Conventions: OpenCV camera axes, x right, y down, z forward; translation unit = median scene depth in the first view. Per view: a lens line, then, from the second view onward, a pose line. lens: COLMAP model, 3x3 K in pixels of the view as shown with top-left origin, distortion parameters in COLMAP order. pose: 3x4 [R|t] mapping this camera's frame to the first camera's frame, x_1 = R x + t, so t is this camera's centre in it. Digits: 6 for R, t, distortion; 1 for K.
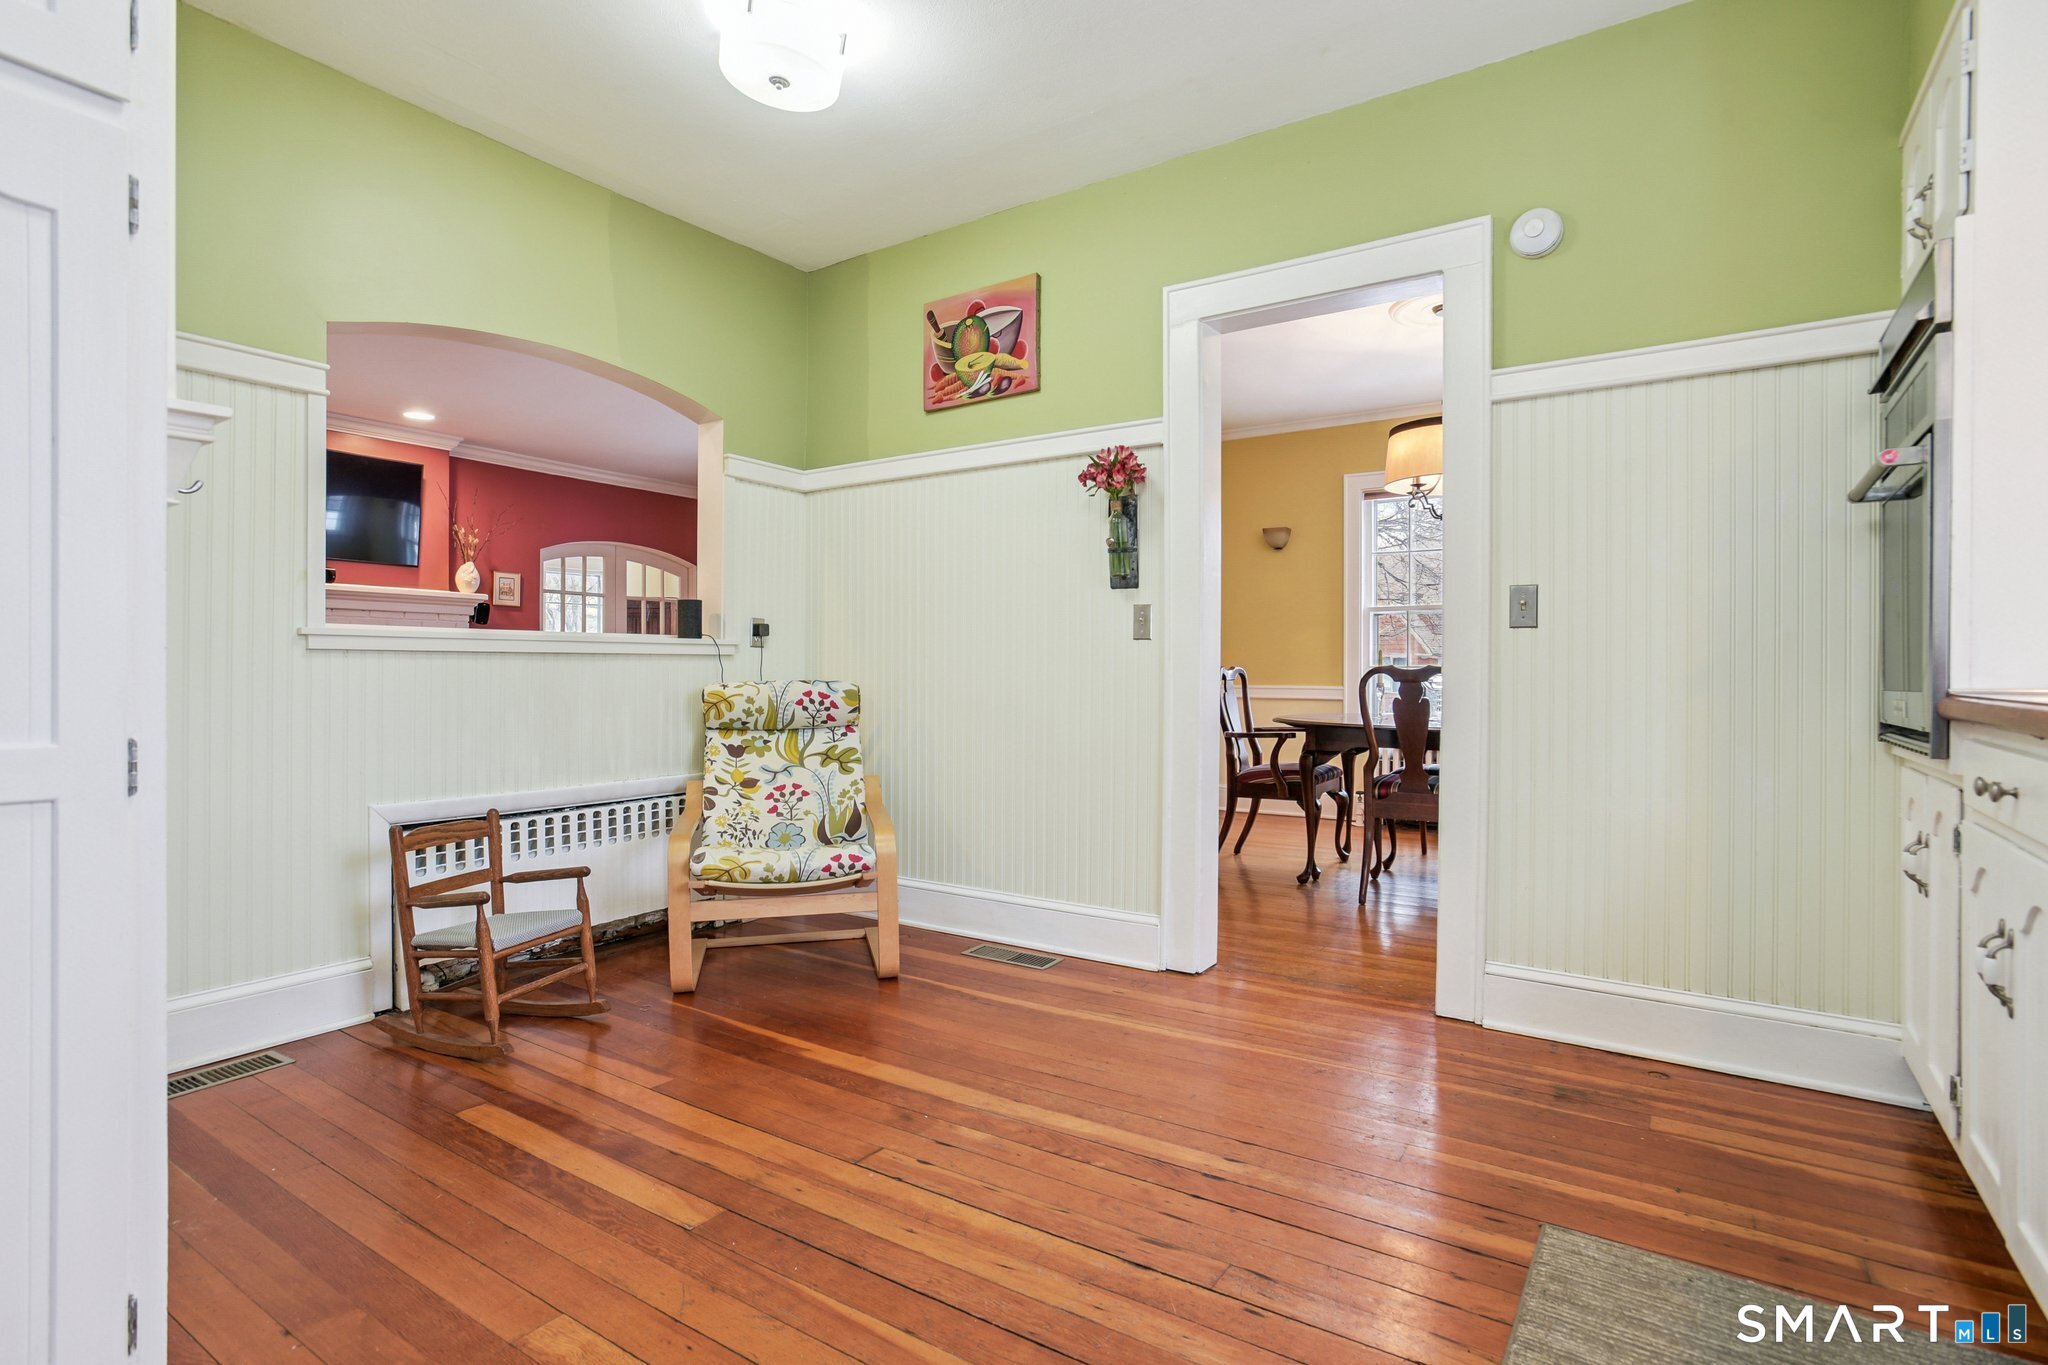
lens RADIAL K [[1024.2, 0, 1030.1], [0, 1024.2, 709.6], [0, 0, 1]] dist [-0.060422, 0.038630]
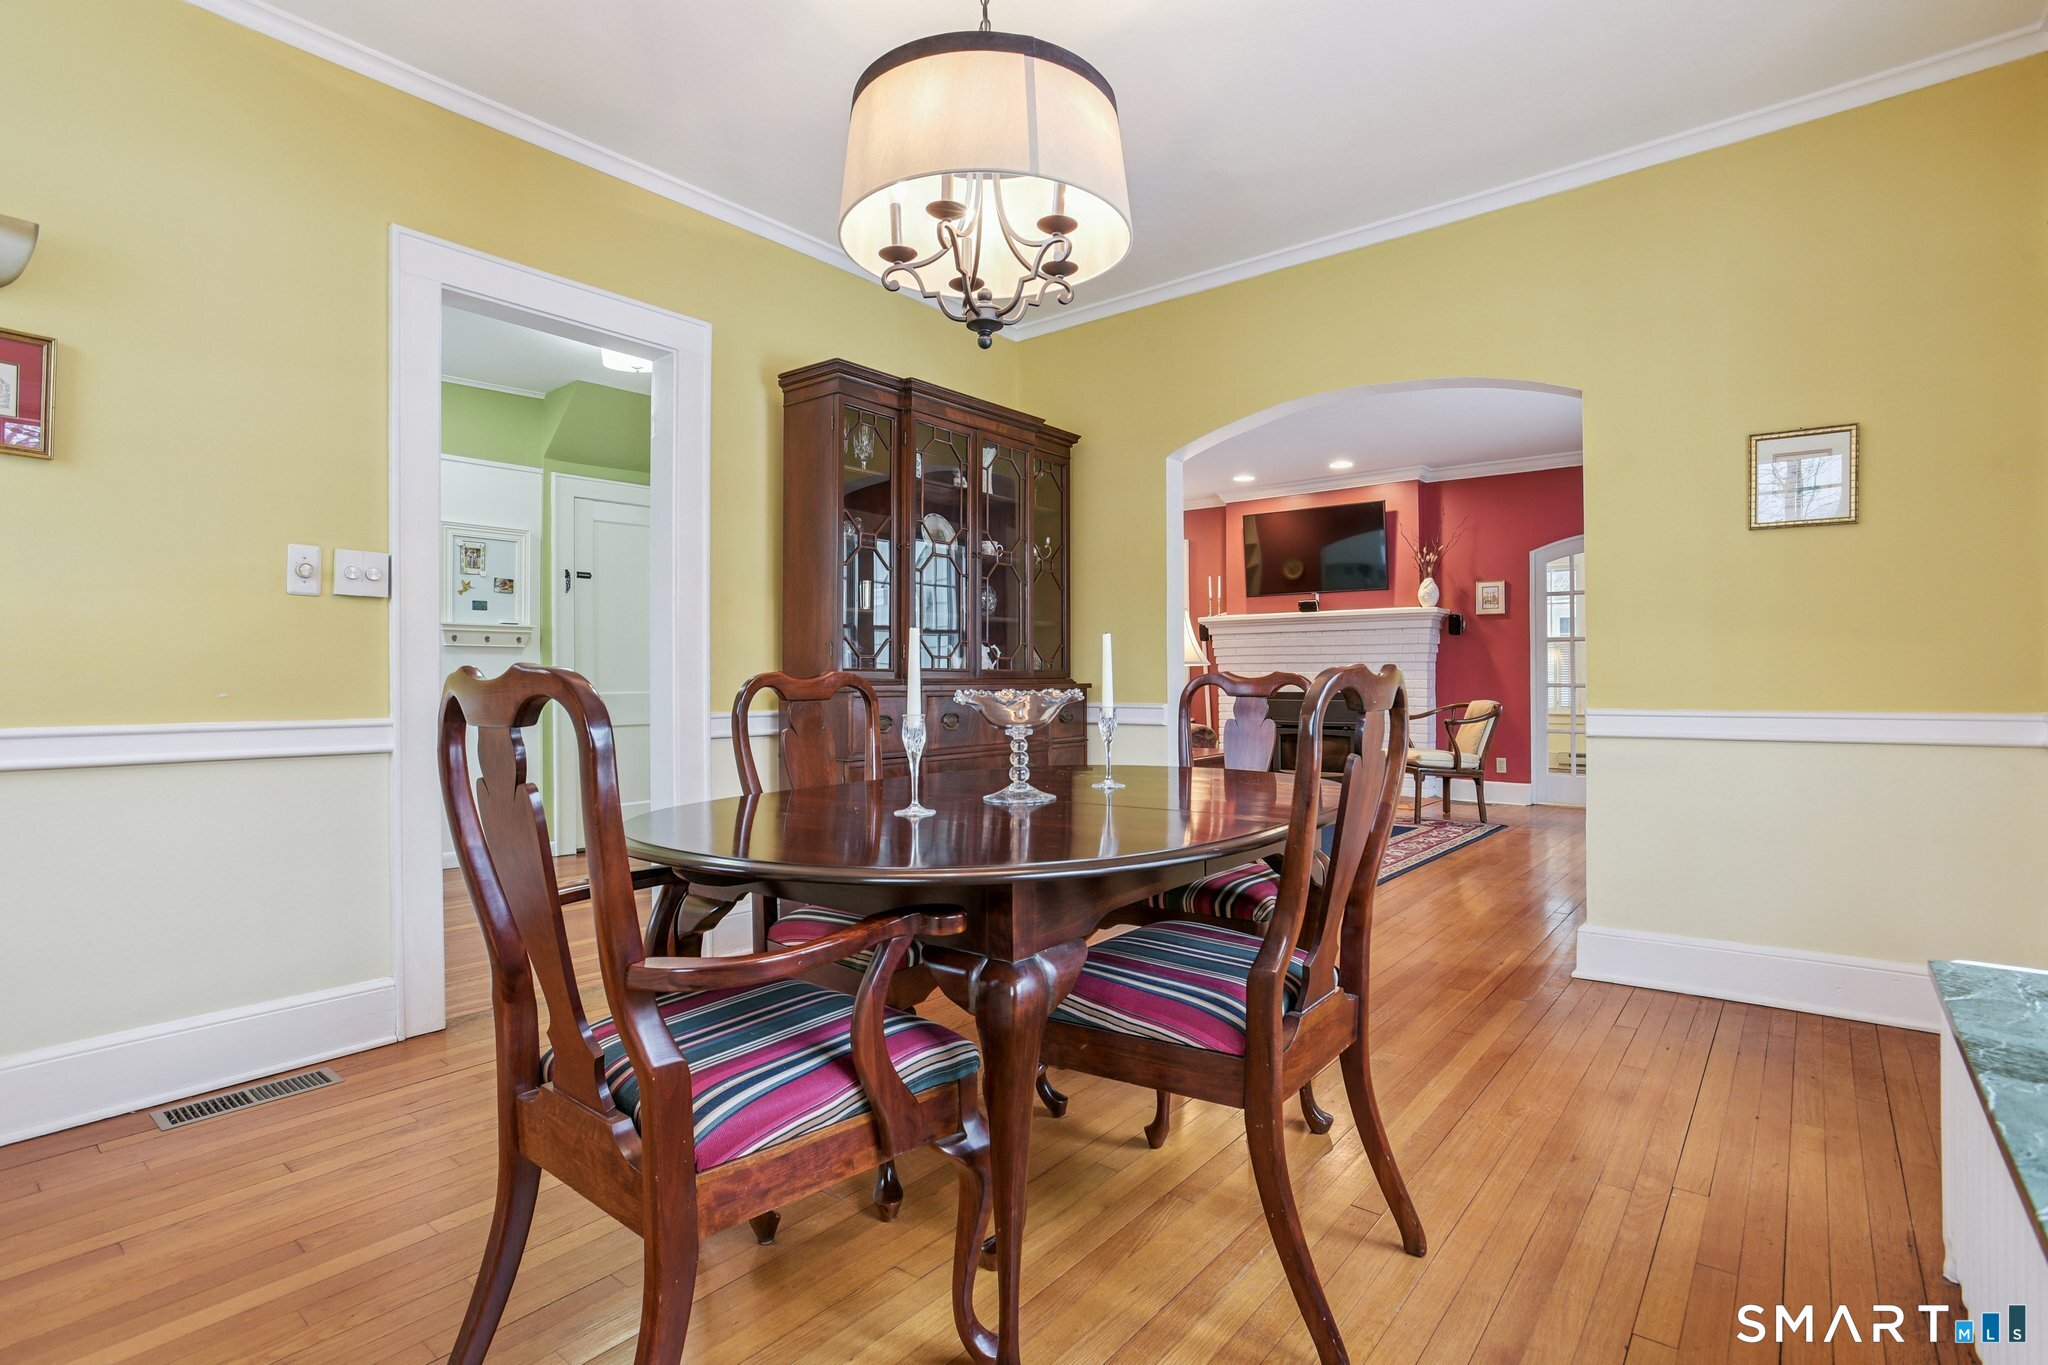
lens RADIAL K [[992.4, 0, 1027.8], [0, 992.4, 679.0], [0, 0, 1]] dist [-0.057207, 0.032884]
pose [[-0.112890, -0.003273, -0.993602, 1.596551], [-0.033027, 0.999454, 0.000460, -0.076841], [0.993058, 0.032868, -0.112937, 2.097721]]
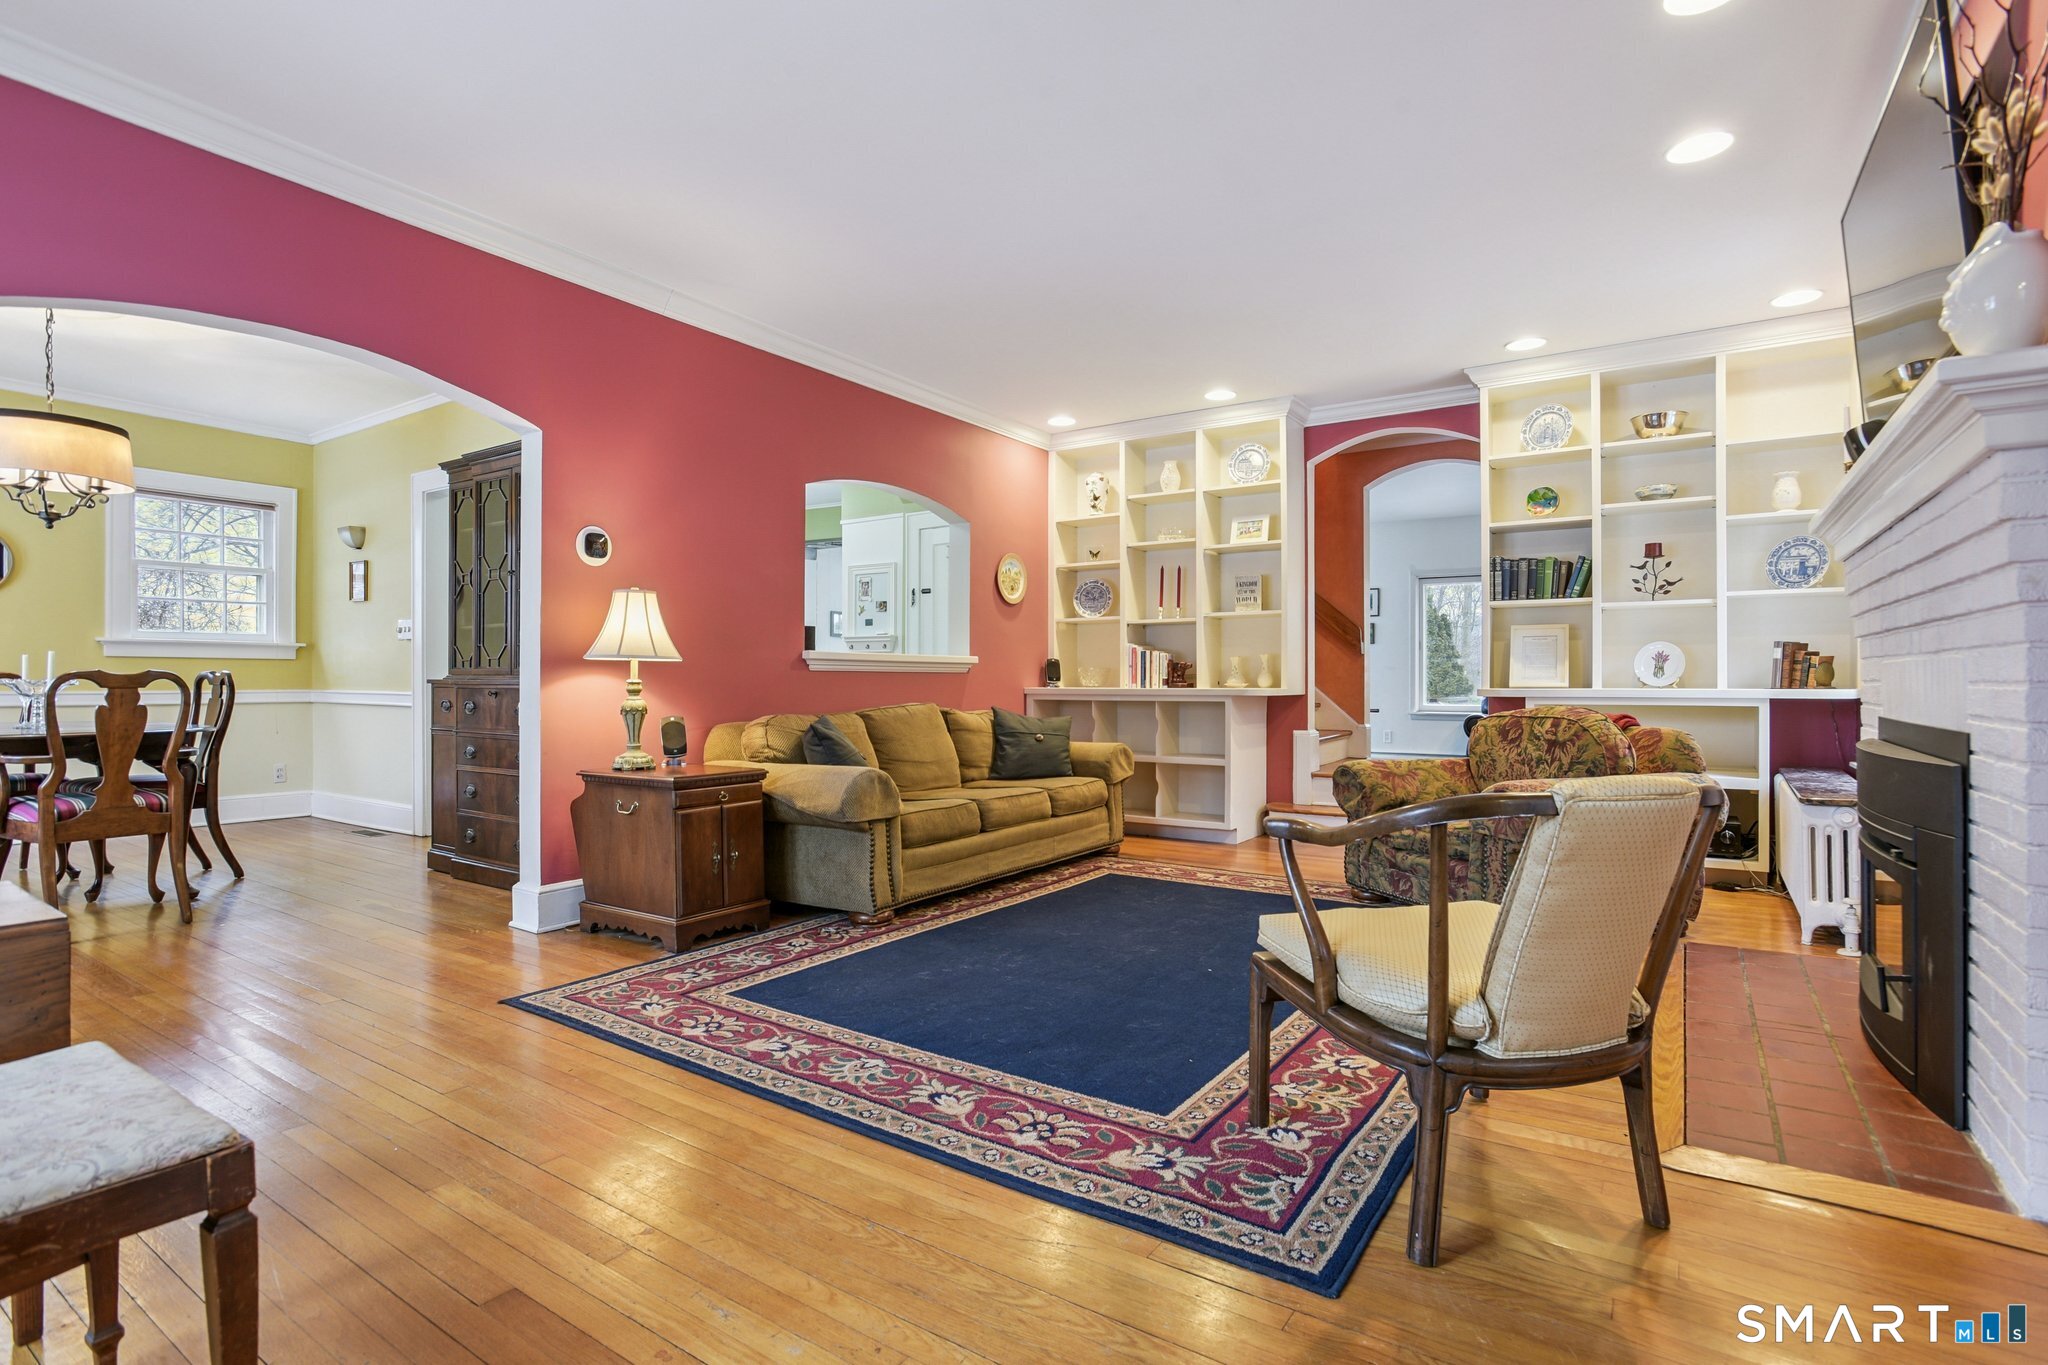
lens RADIAL K [[992.4, 0, 1027.8], [0, 992.4, 679.0], [0, 0, 1]] dist [-0.057207, 0.032884]
pose [[-0.999984, -0.005180, -0.002142, -0.981464], [-0.005255, 0.999315, 0.036631, -0.141985], [0.001951, 0.036642, -0.999327, 3.714574]]
